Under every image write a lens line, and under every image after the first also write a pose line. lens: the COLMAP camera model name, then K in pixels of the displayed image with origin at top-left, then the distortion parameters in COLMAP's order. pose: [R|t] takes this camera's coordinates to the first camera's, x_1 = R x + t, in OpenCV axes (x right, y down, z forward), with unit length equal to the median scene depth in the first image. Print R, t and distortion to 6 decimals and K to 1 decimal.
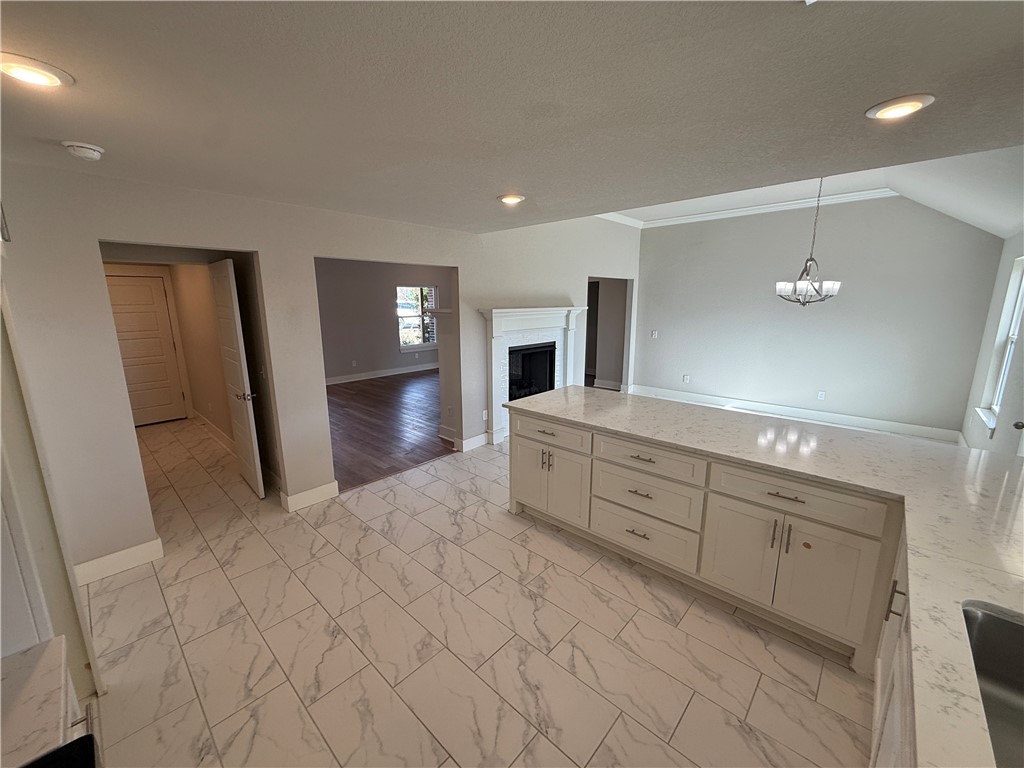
lens RADIAL K [[408.2, 0, 509.1], [0, 408.2, 383.1], [0, 0, 1]] dist [-0.001044, 0.000060]
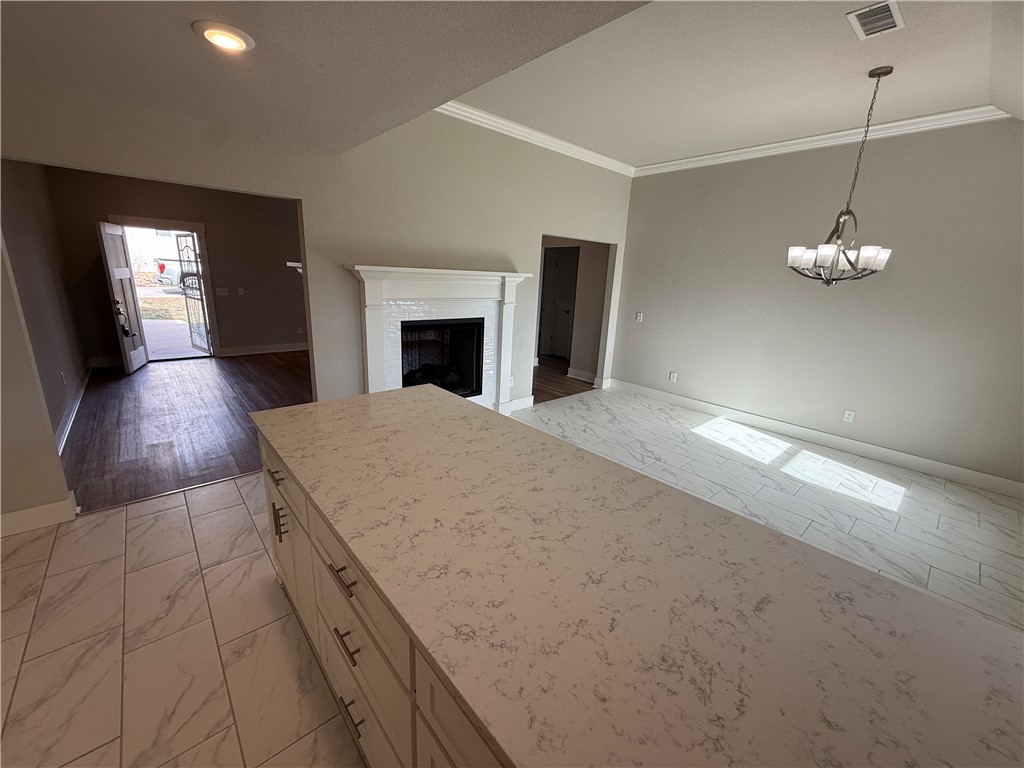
lens RADIAL K [[408.2, 0, 509.1], [0, 408.2, 383.1], [0, 0, 1]] dist [-0.001044, 0.000060]
pose [[0.994200, 0.073005, -0.078974, 0.240805], [-0.068095, 0.995676, 0.063178, -0.034021], [0.083245, -0.057434, 0.994873, 0.257568]]
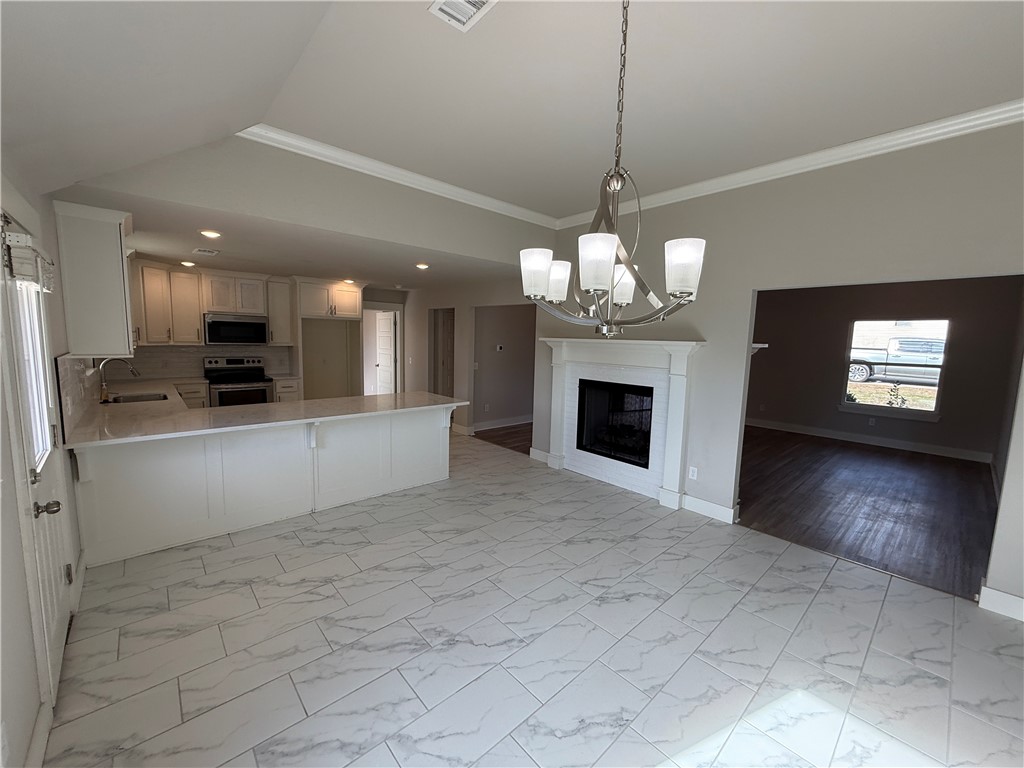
lens RADIAL K [[408.2, 0, 509.1], [0, 408.2, 383.1], [0, 0, 1]] dist [-0.001044, 0.000060]
pose [[-0.093881, 0.114207, -0.989011, 0.897432], [-0.222576, 0.965847, 0.132660, -0.156287], [0.970385, 0.232585, -0.065255, 0.840184]]
